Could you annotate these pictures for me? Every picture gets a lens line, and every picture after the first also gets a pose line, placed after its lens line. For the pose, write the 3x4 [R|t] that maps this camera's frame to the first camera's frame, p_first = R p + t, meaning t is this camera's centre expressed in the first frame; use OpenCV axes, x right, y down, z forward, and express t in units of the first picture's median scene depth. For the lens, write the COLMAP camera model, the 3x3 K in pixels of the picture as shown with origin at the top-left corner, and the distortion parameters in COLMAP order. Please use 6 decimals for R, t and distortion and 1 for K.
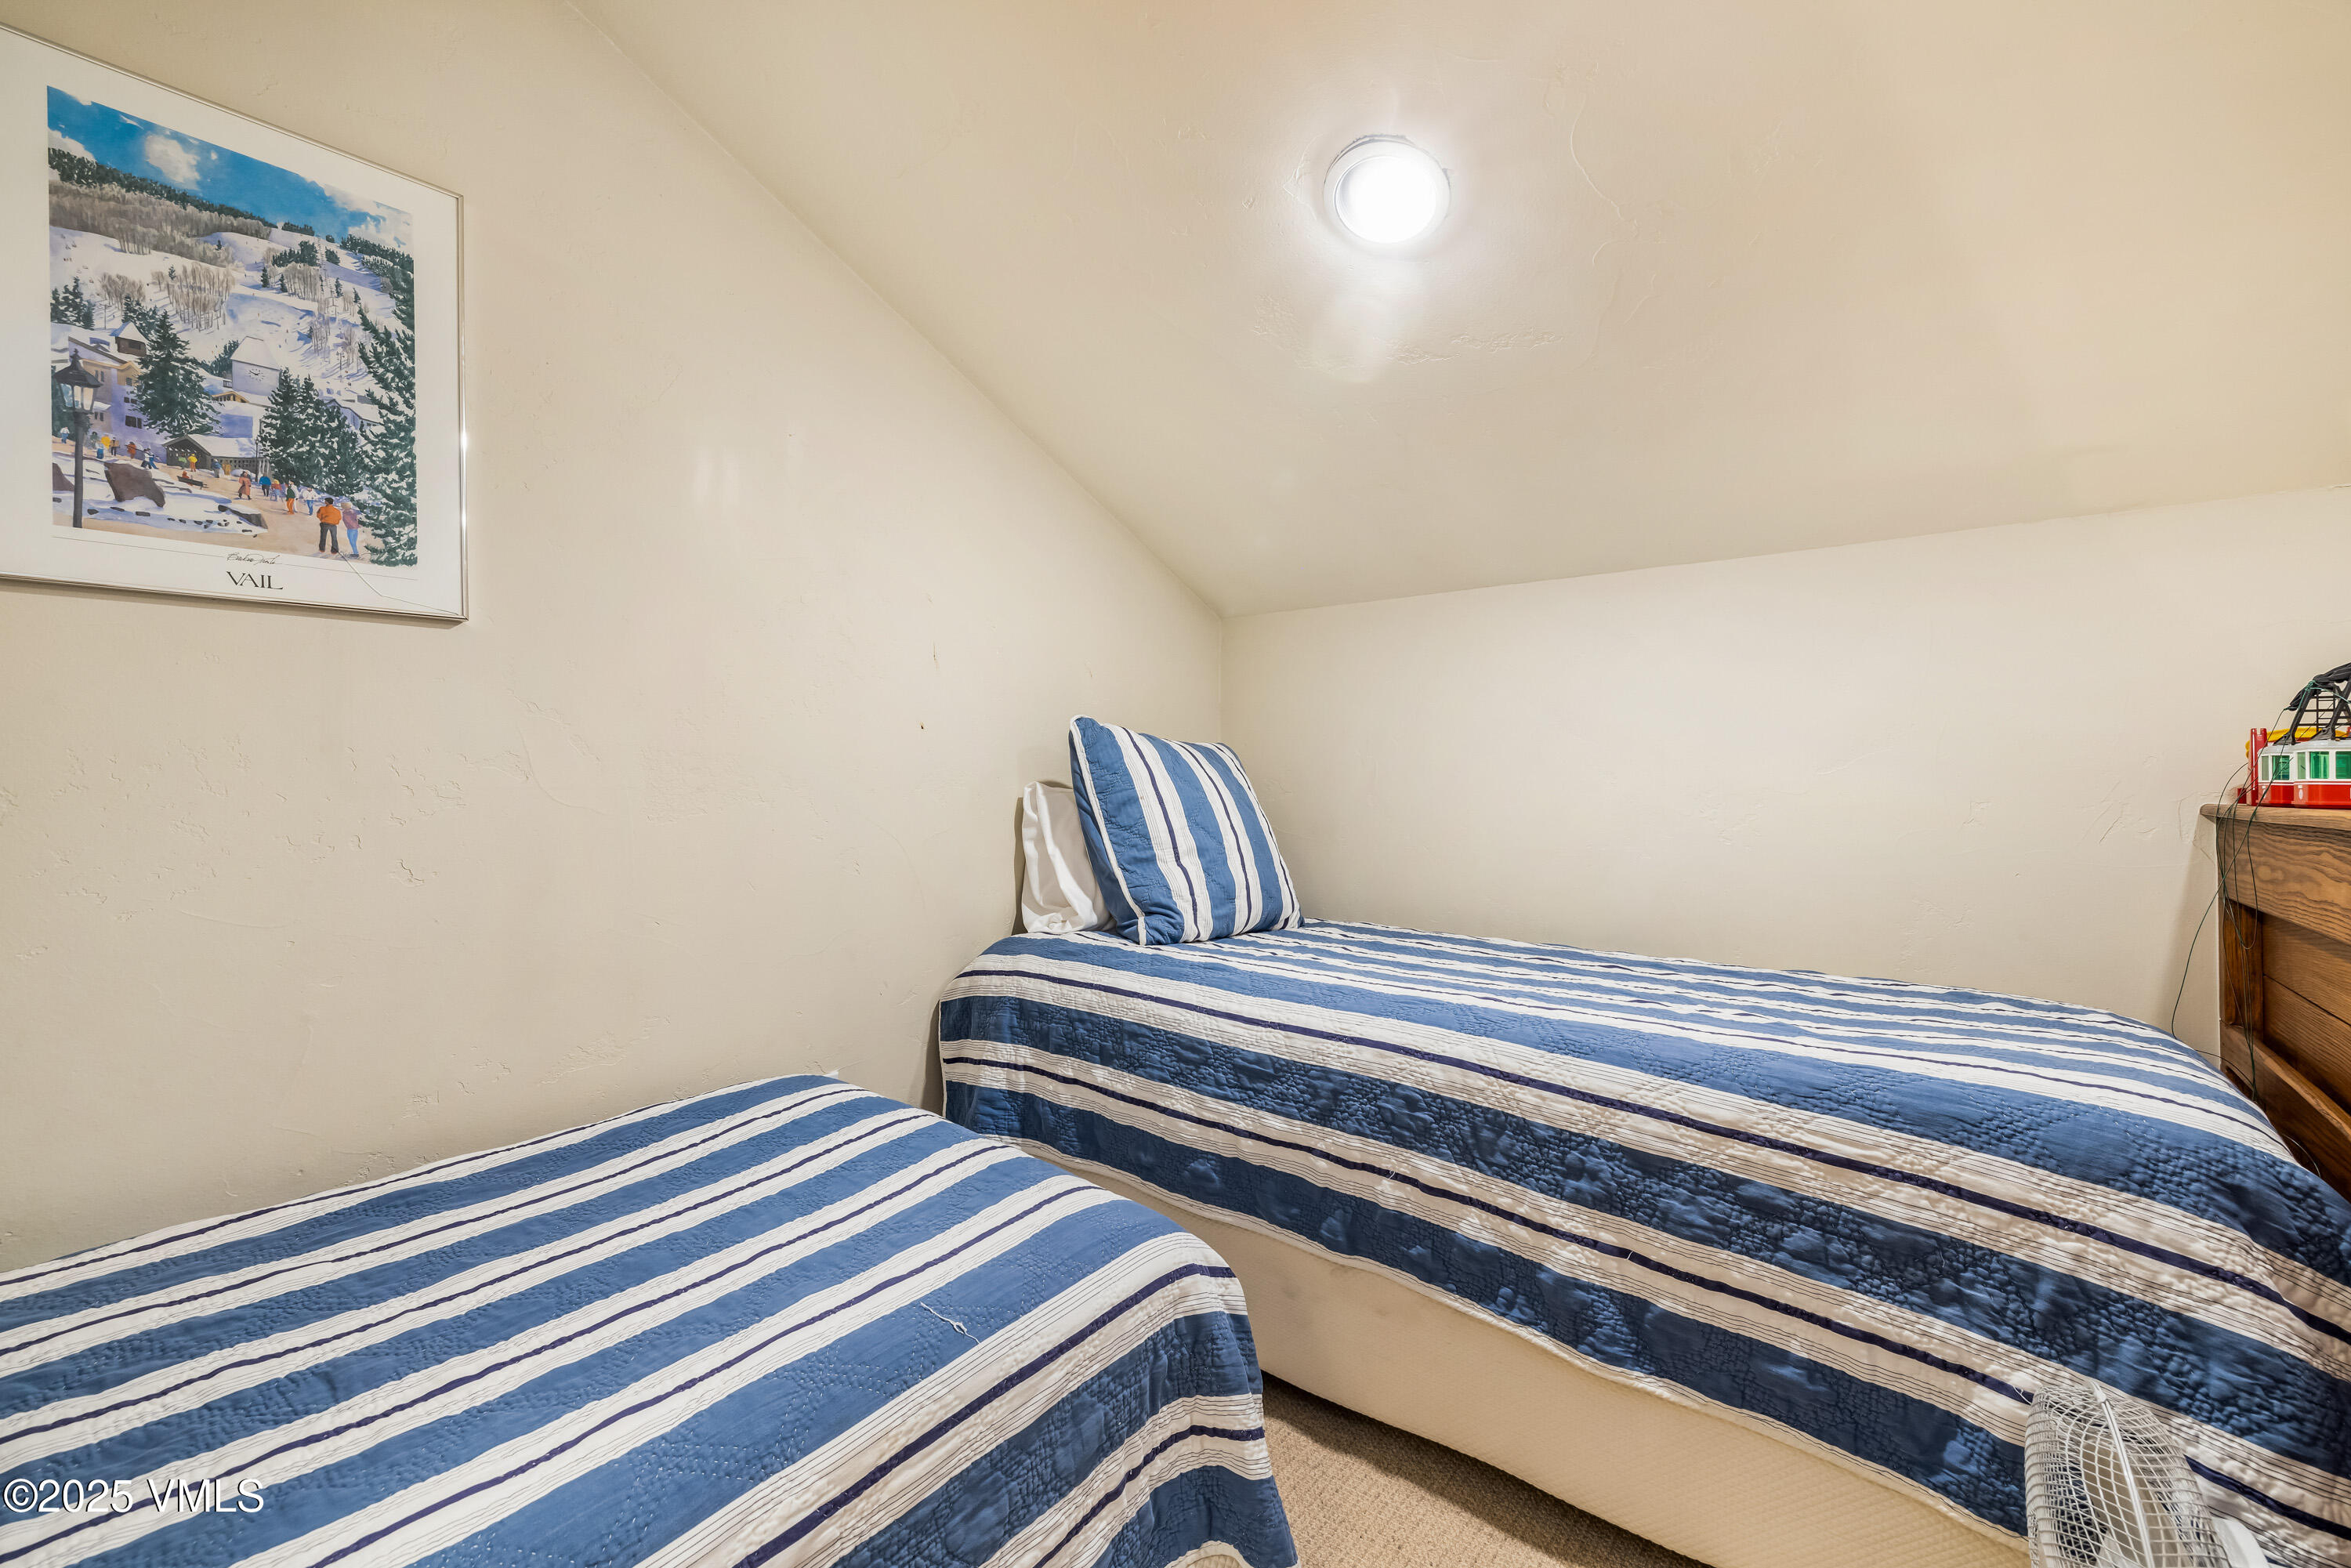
lens RADIAL K [[995.0, 0, 1170.2], [0, 995.0, 773.8], [0, 0, 1]] dist [-0.000602, 0.000196]
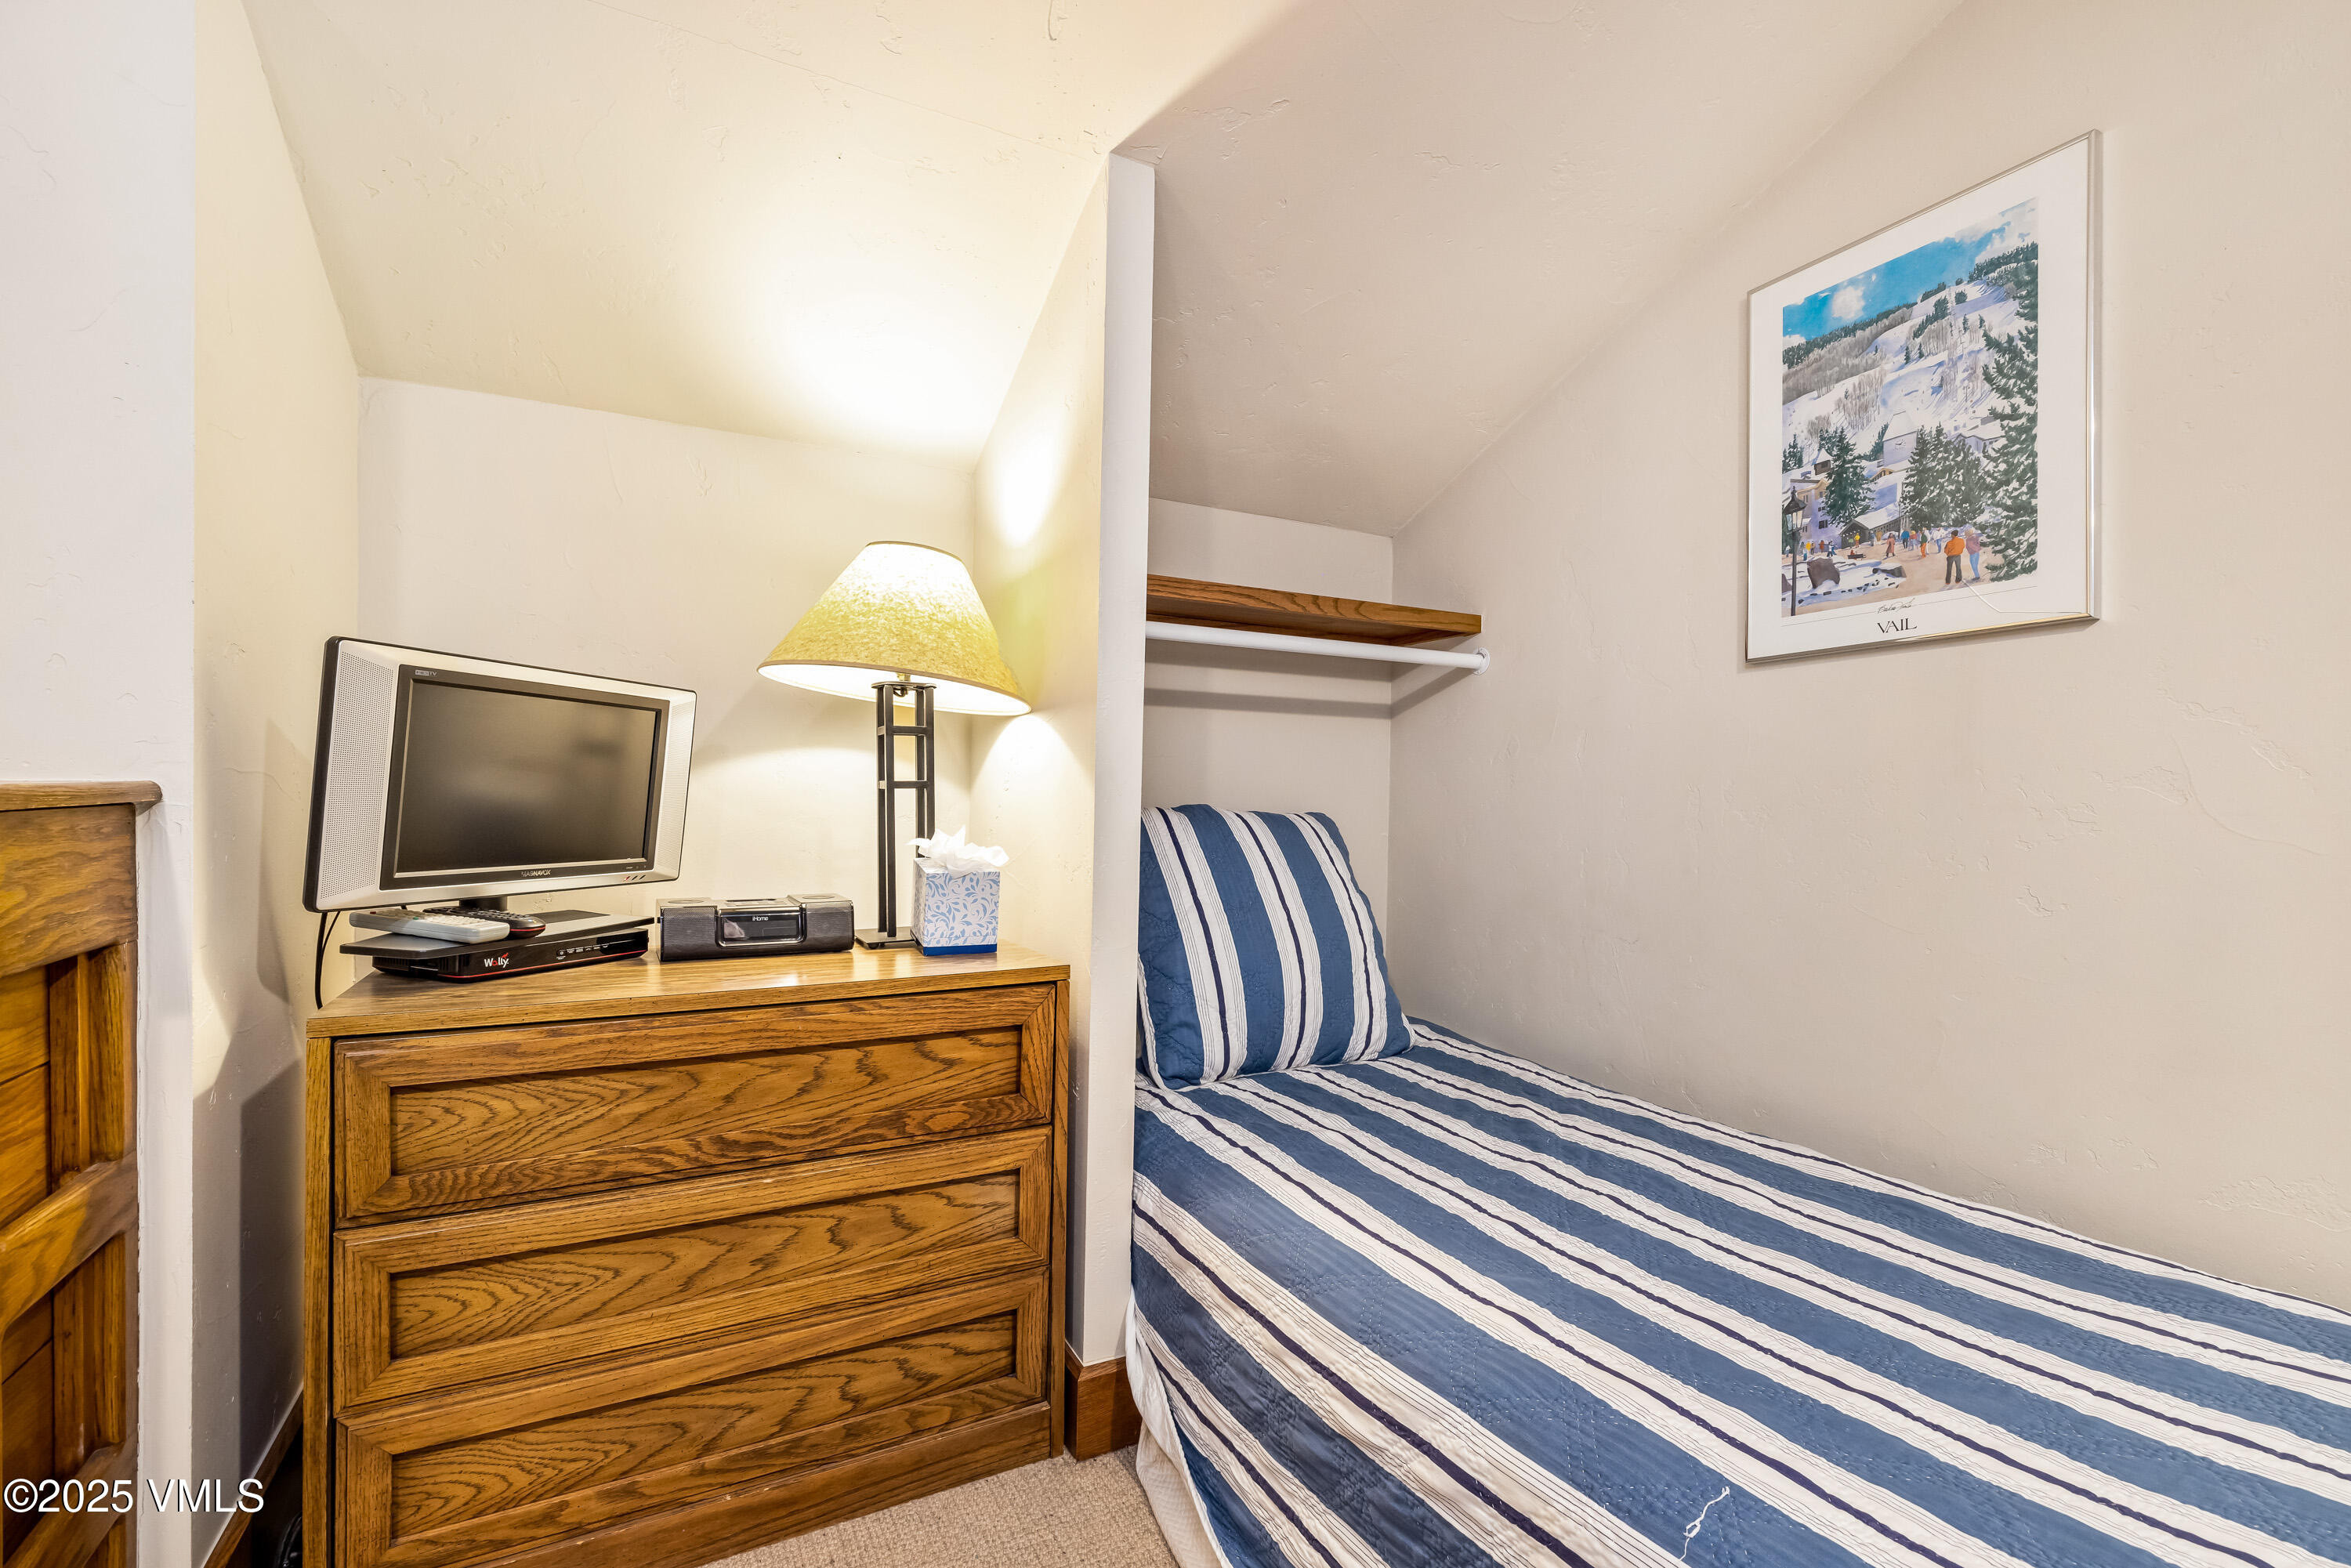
lens RADIAL K [[995.0, 0, 1166.3], [0, 995.0, 800.0], [0, 0, 1]] dist [-0.000602, 0.000196]
pose [[-0.399613, -0.004090, -0.916675, 0.462090], [-0.009876, 0.999951, -0.000156, 0.014509], [0.916631, 0.008991, -0.399634, 0.691134]]
